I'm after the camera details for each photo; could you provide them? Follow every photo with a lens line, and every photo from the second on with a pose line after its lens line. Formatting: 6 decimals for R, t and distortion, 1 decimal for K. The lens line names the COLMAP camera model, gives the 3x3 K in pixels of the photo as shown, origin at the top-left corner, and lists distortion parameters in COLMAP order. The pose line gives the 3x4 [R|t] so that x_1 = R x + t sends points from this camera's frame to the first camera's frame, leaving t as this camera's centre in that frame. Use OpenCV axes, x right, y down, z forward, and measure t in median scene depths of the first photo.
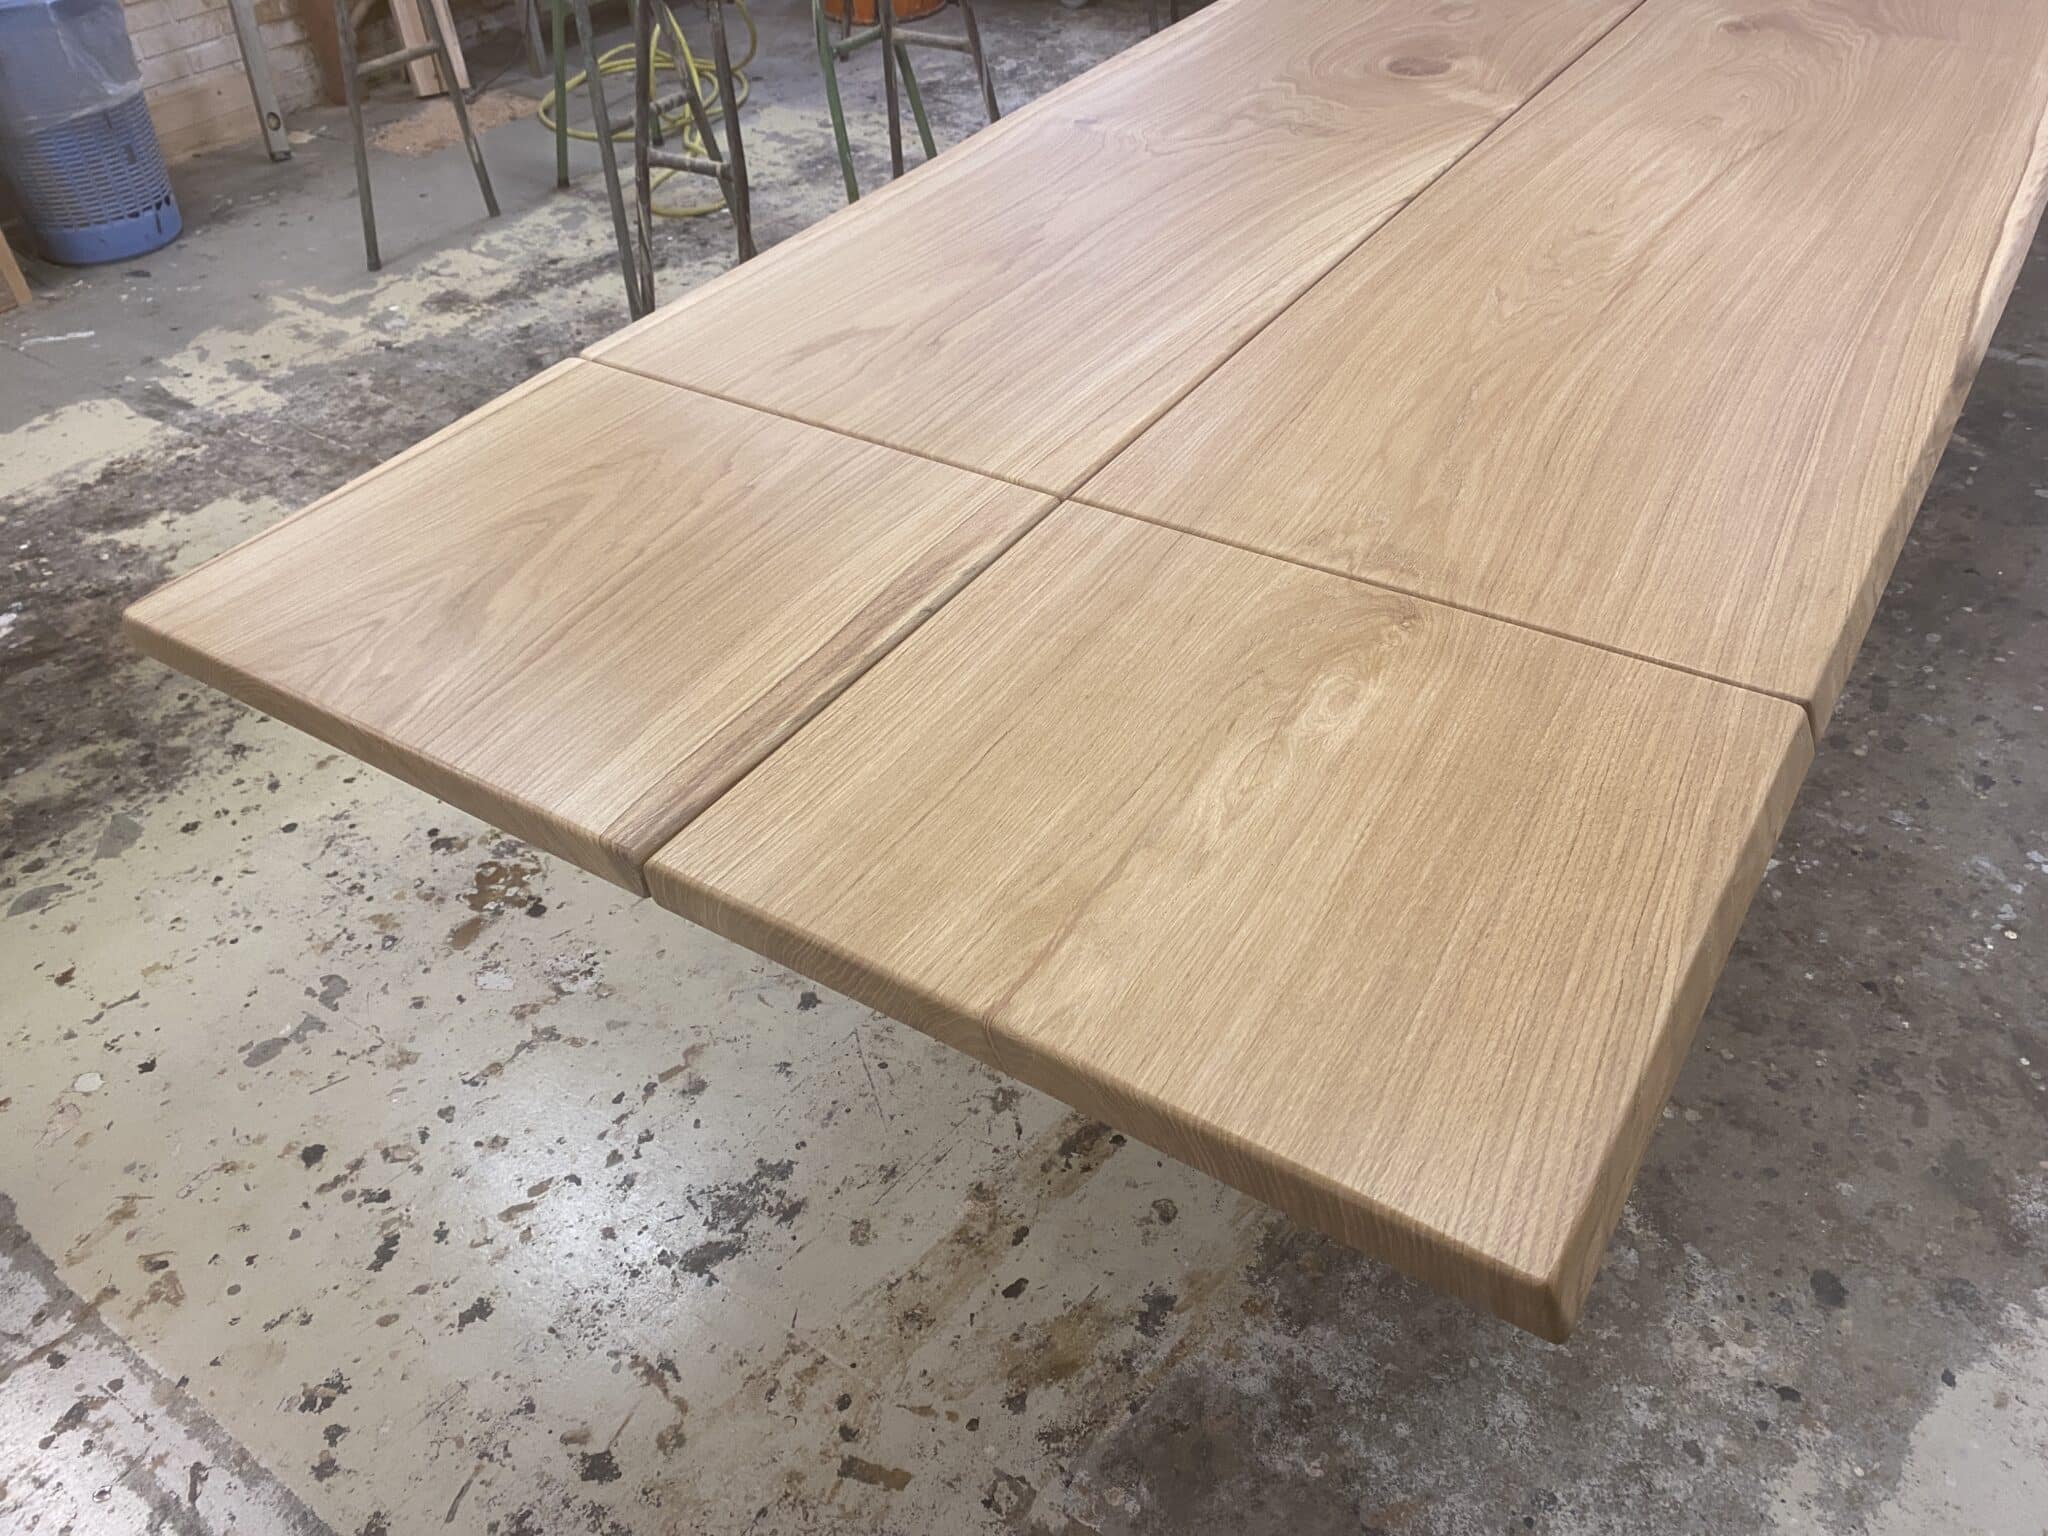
lens RADIAL K [[1566.1, 0, 1027.8], [0, 1566.1, 748.5], [0, 0, 1]] dist [0.018451, -0.020629]
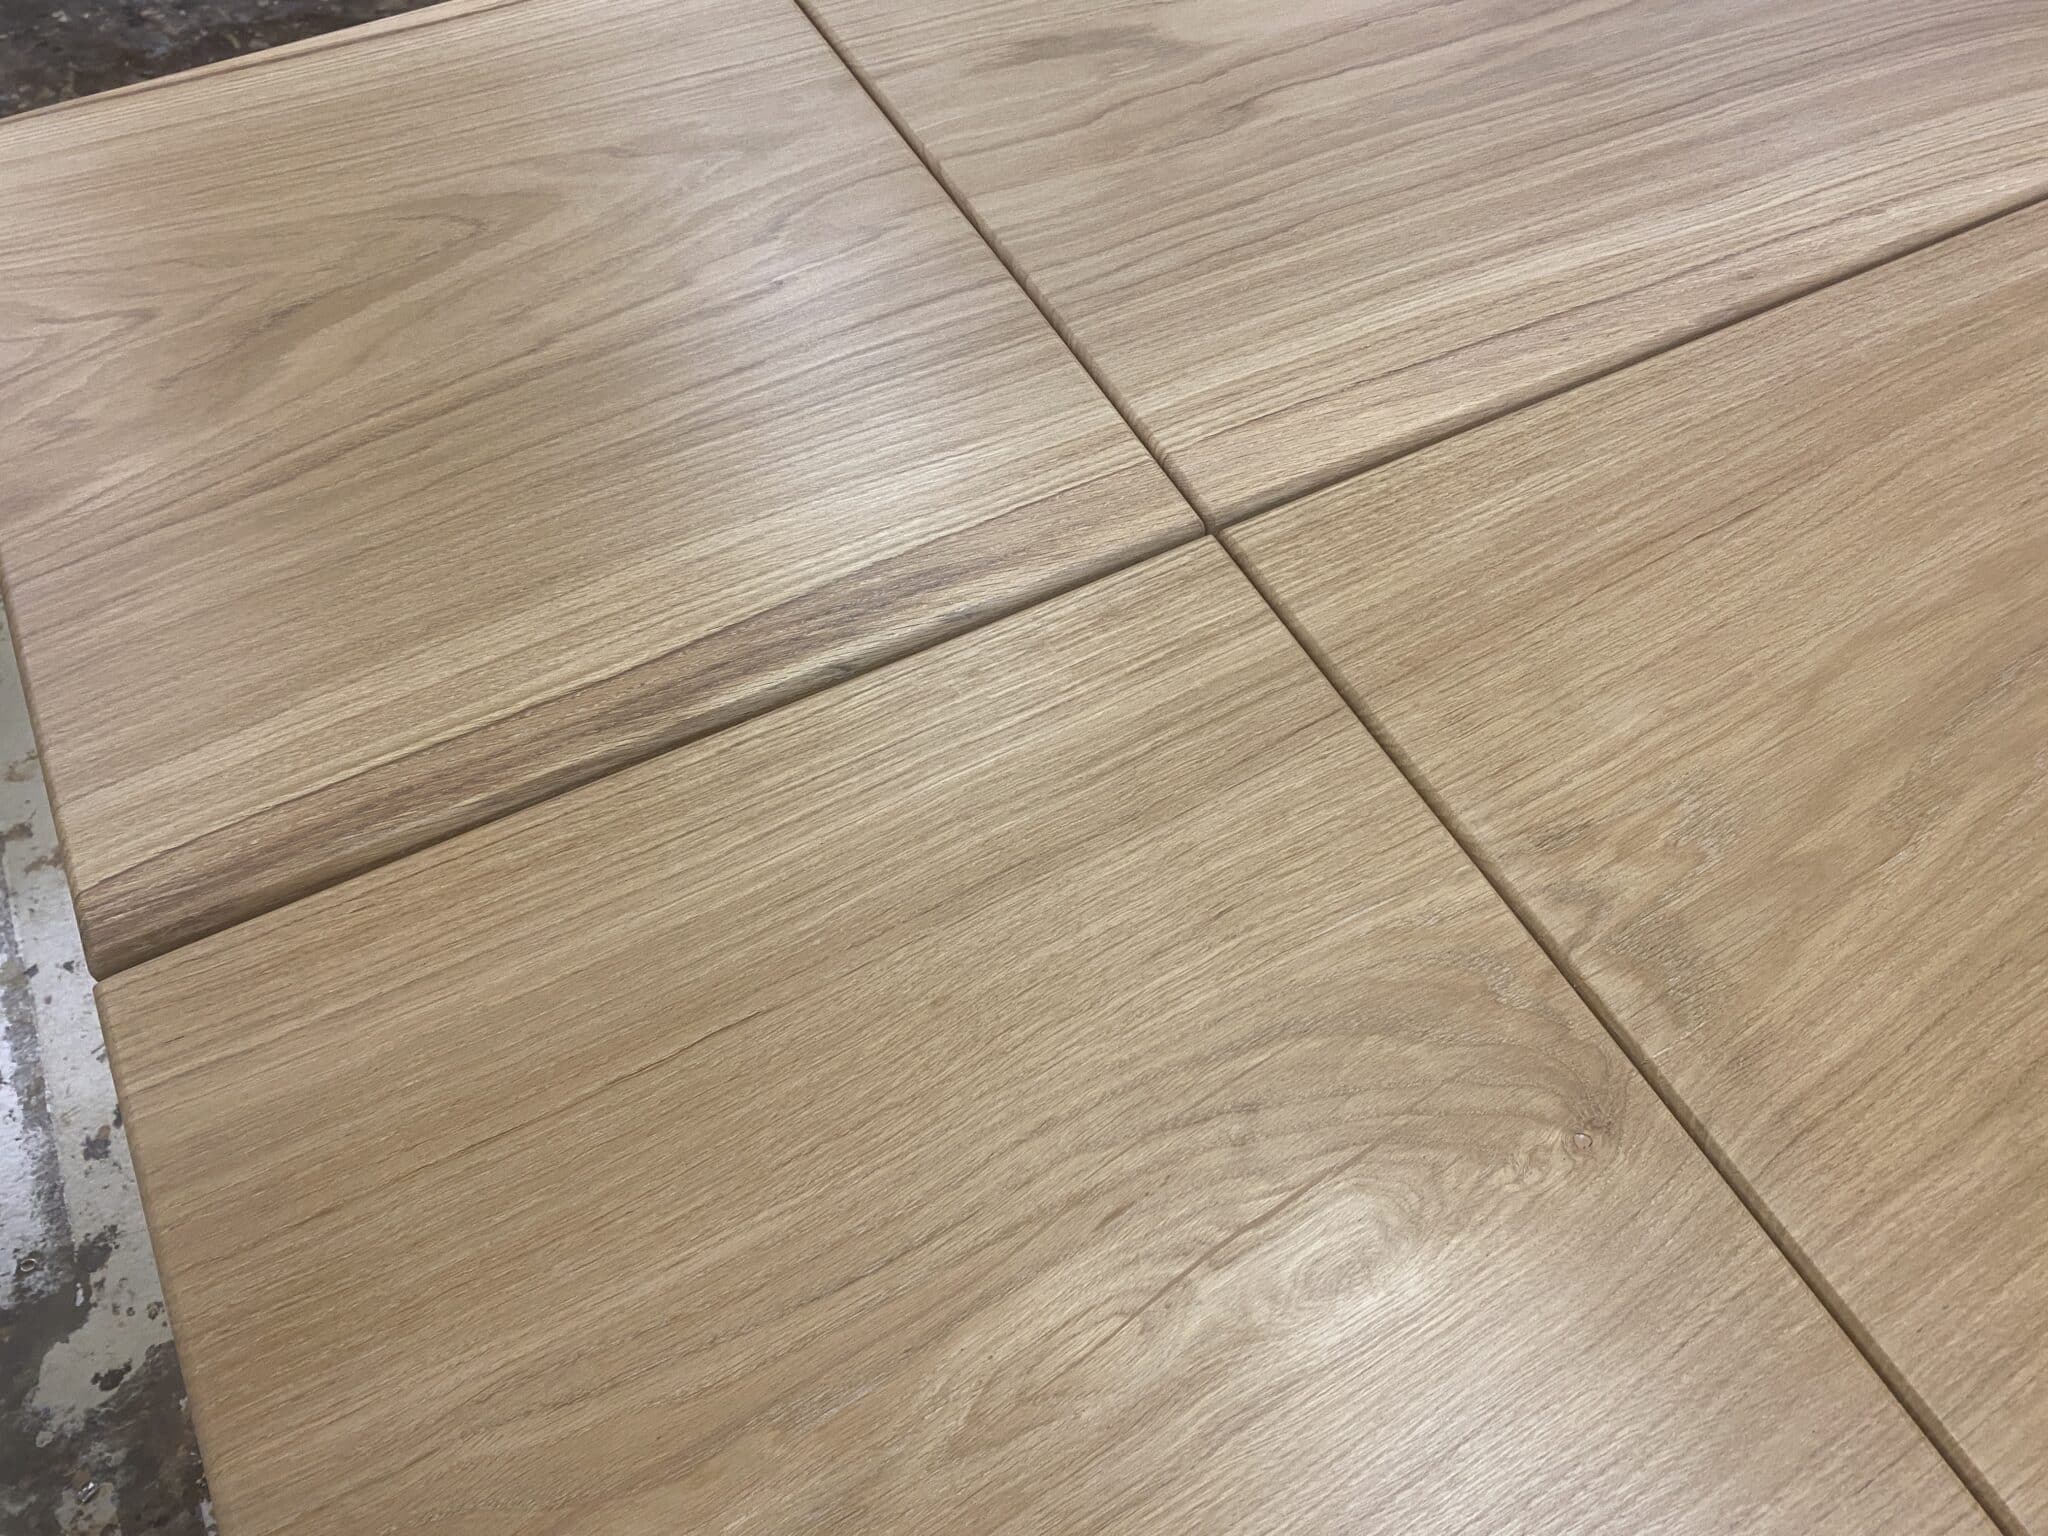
lens RADIAL K [[1566.1, 0, 1036.7], [0, 1566.1, 773.7], [0, 0, 1]] dist [0.018451, -0.020629]
pose [[0.875286, 0.440993, -0.198491, 0.094120], [-0.360572, 0.868623, 0.339826, -0.198988], [0.322275, -0.225875, 0.919304, 0.348947]]
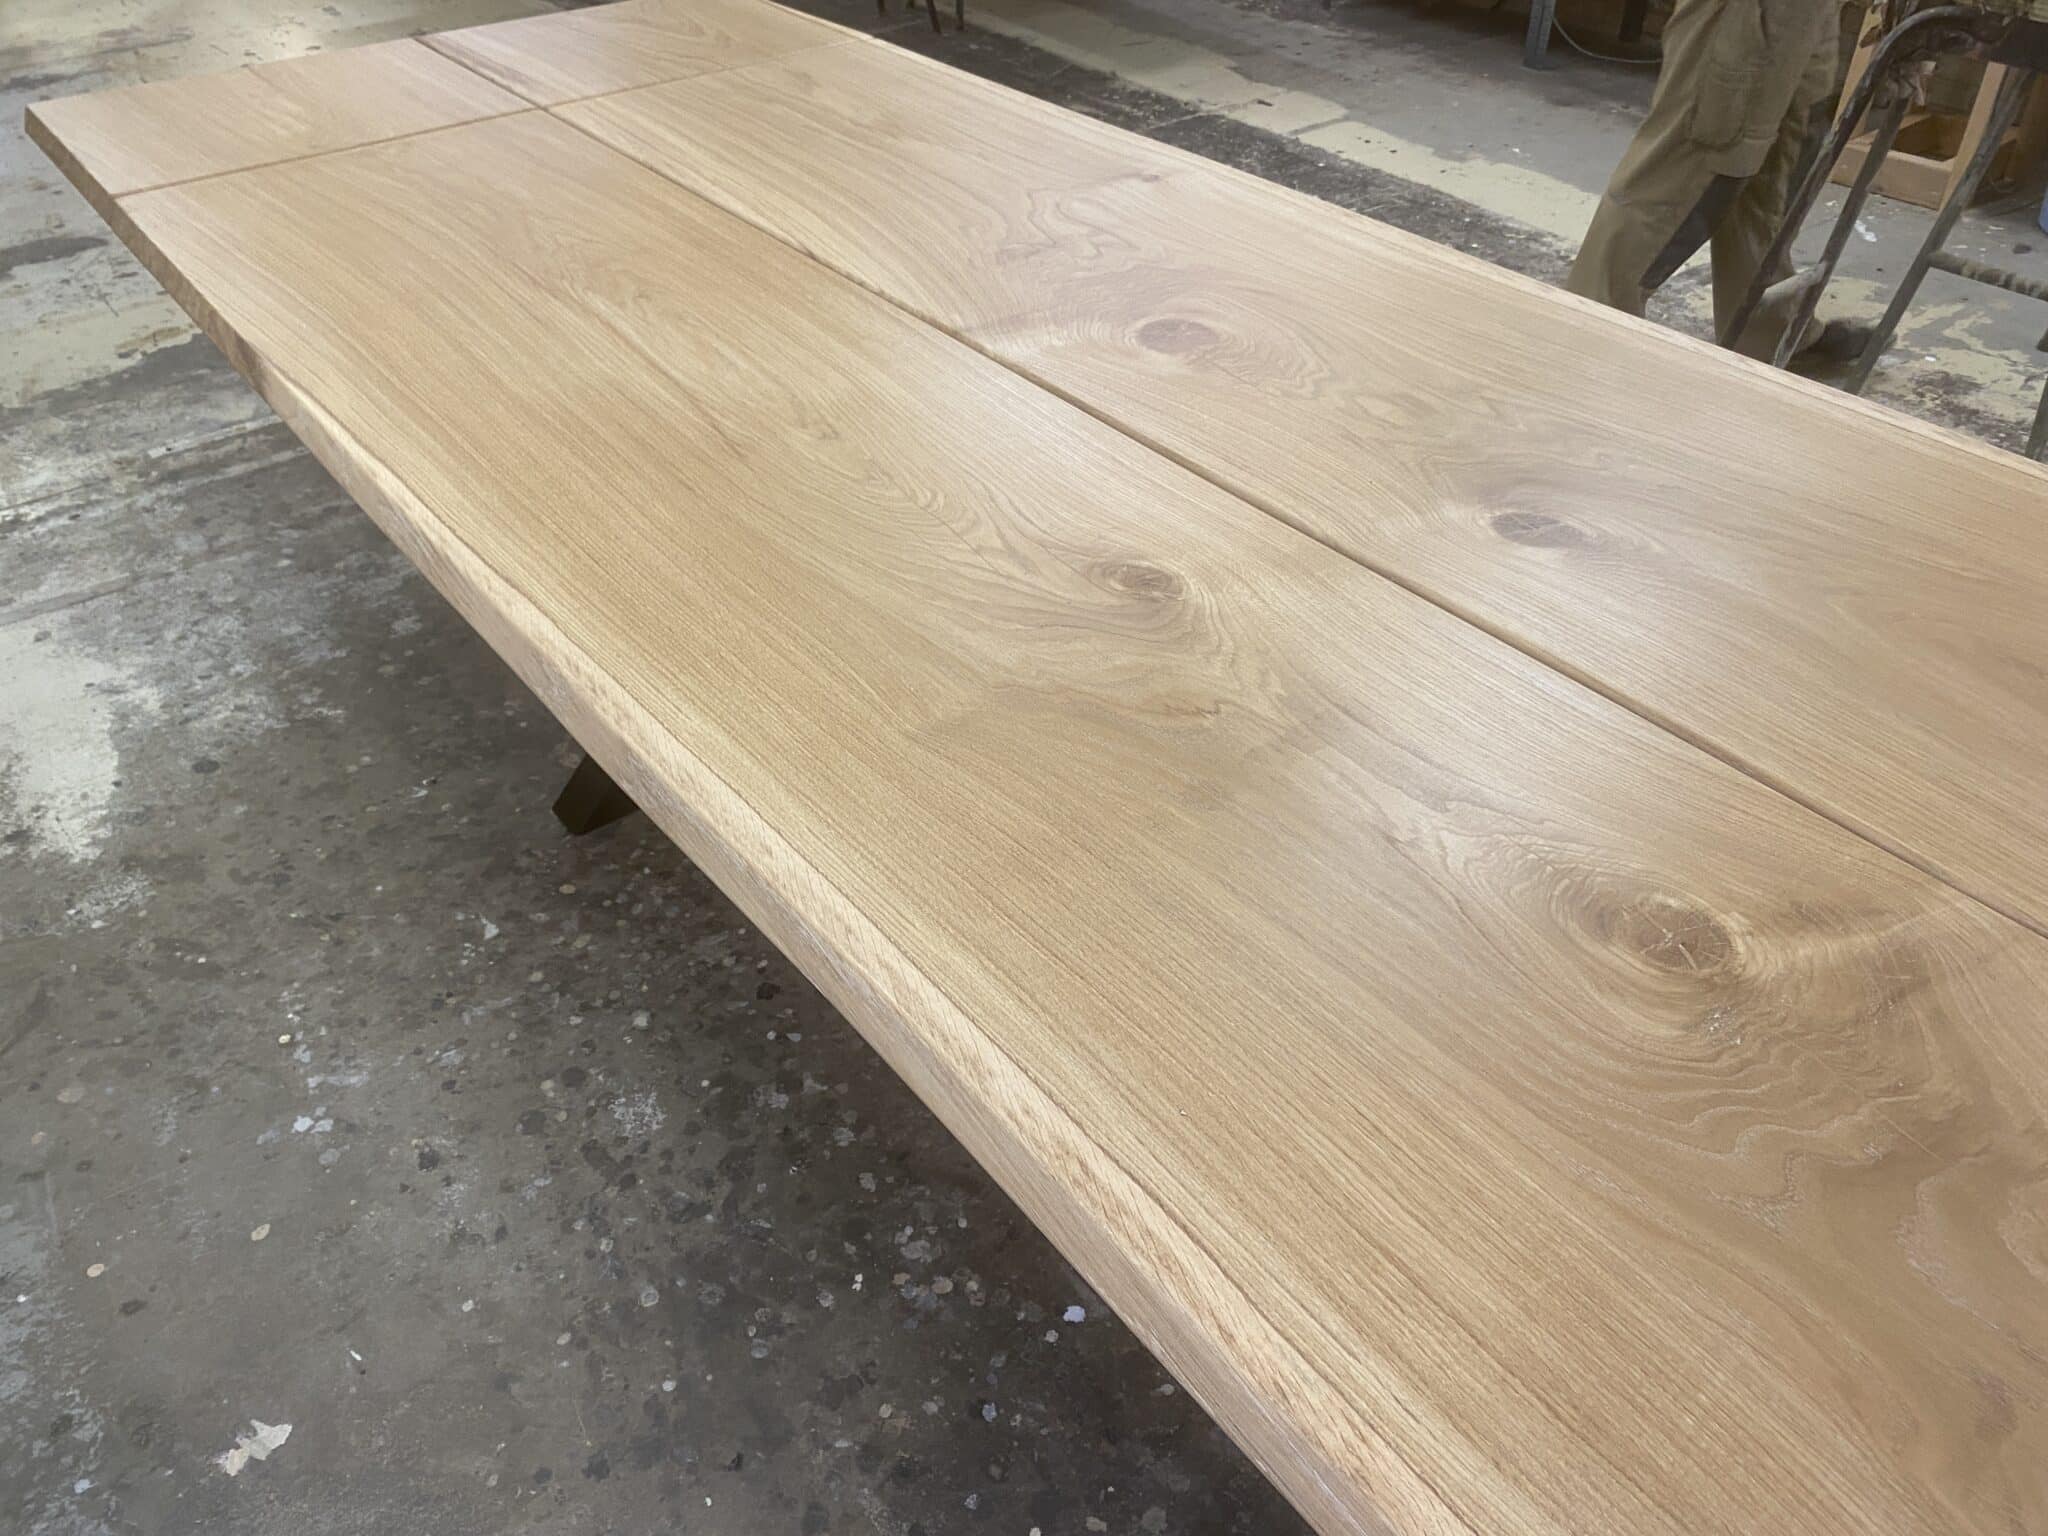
lens RADIAL K [[1566.1, 0, 1023.6], [0, 1566.1, 782.1], [0, 0, 1]] dist [0.018451, -0.020629]
pose [[-0.327912, 0.643030, -0.692088, 1.203844], [-0.578405, 0.442577, 0.685254, -1.046049], [0.746941, 0.625010, 0.226806, 1.157631]]
